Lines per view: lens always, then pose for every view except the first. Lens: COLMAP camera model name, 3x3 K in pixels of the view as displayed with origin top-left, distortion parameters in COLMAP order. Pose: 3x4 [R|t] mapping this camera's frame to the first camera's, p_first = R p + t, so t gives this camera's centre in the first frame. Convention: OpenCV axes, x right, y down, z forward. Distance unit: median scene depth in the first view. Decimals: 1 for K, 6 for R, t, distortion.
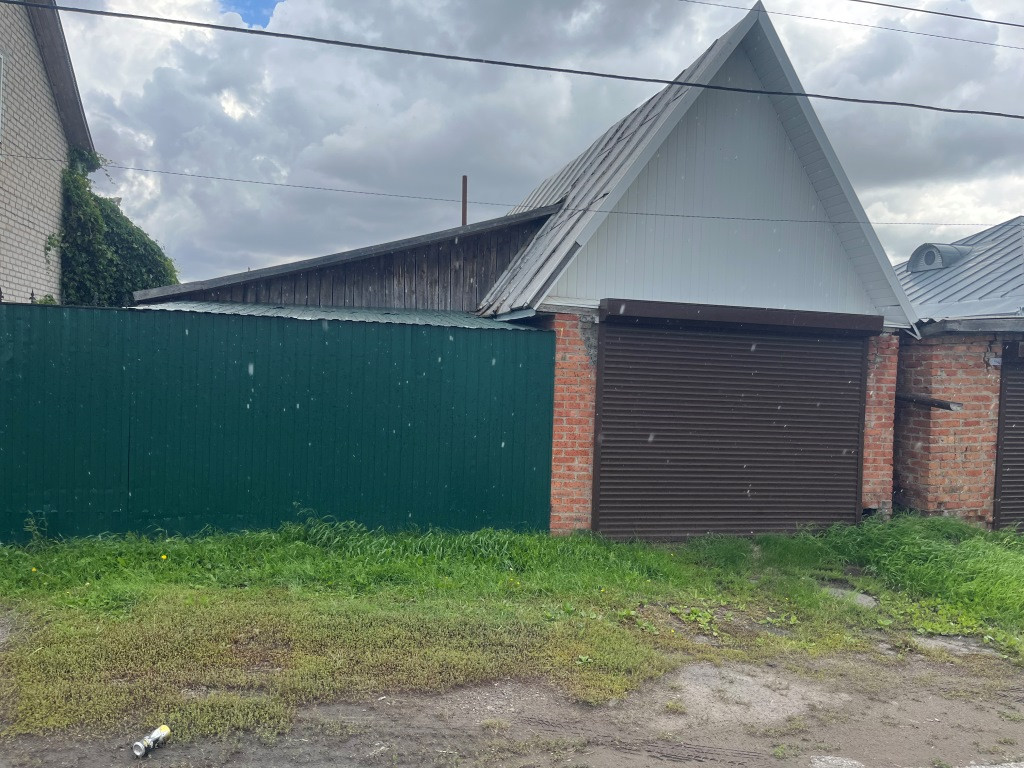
lens RADIAL K [[773.7, 0, 508.5], [0, 773.7, 393.2], [0, 0, 1]] dist [0.059496, -0.084630]
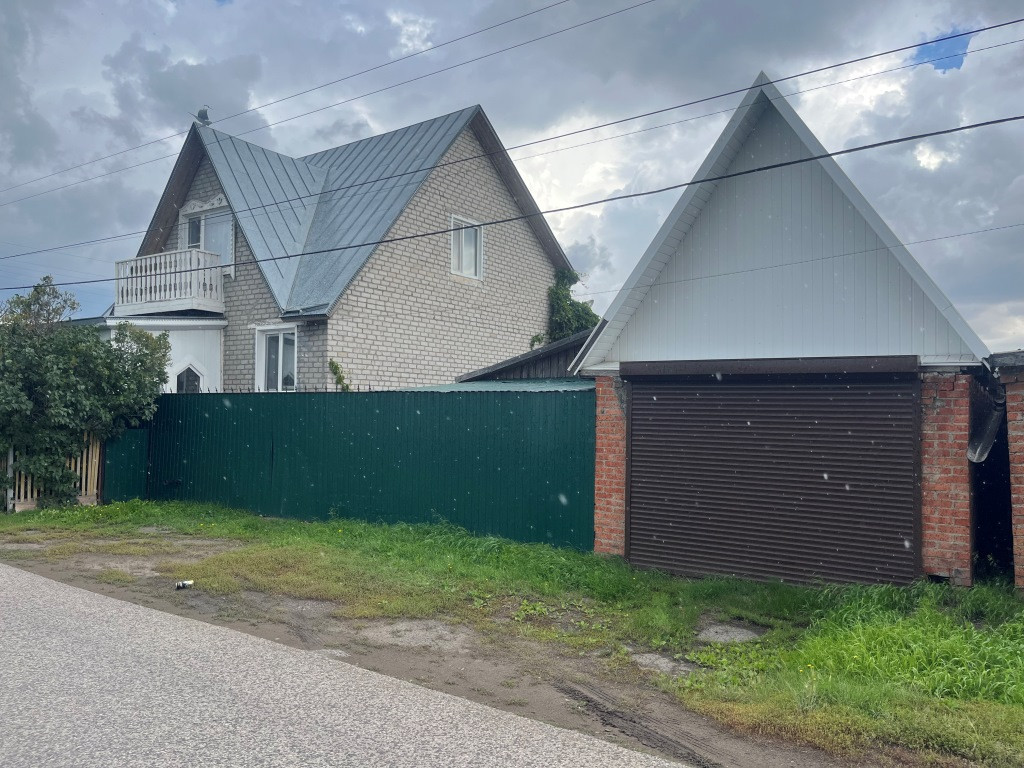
lens RADIAL K [[773.7, 0, 508.5], [0, 773.7, 393.2], [0, 0, 1]] dist [0.059496, -0.084630]
pose [[0.672320, -0.046572, -0.738794, 0.876669], [-0.013433, 0.997087, -0.075079, 0.019267], [0.740139, 0.060401, 0.669736, 0.060427]]
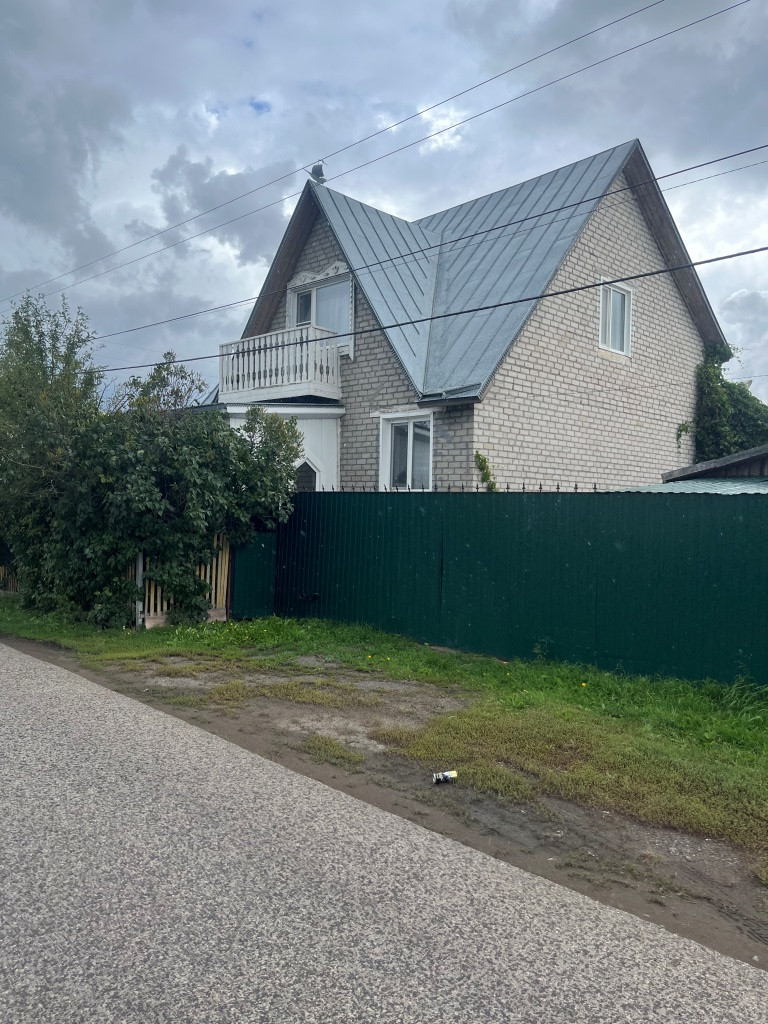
lens RADIAL K [[773.7, 0, 384.0], [0, 773.7, 512.0], [0, 0, 1]] dist [0.059496, -0.084630]
pose [[0.522801, -0.020161, -0.852216, 0.369828], [-0.034814, 0.998381, -0.044976, -0.003041], [0.851744, 0.053183, 0.521253, 0.029532]]
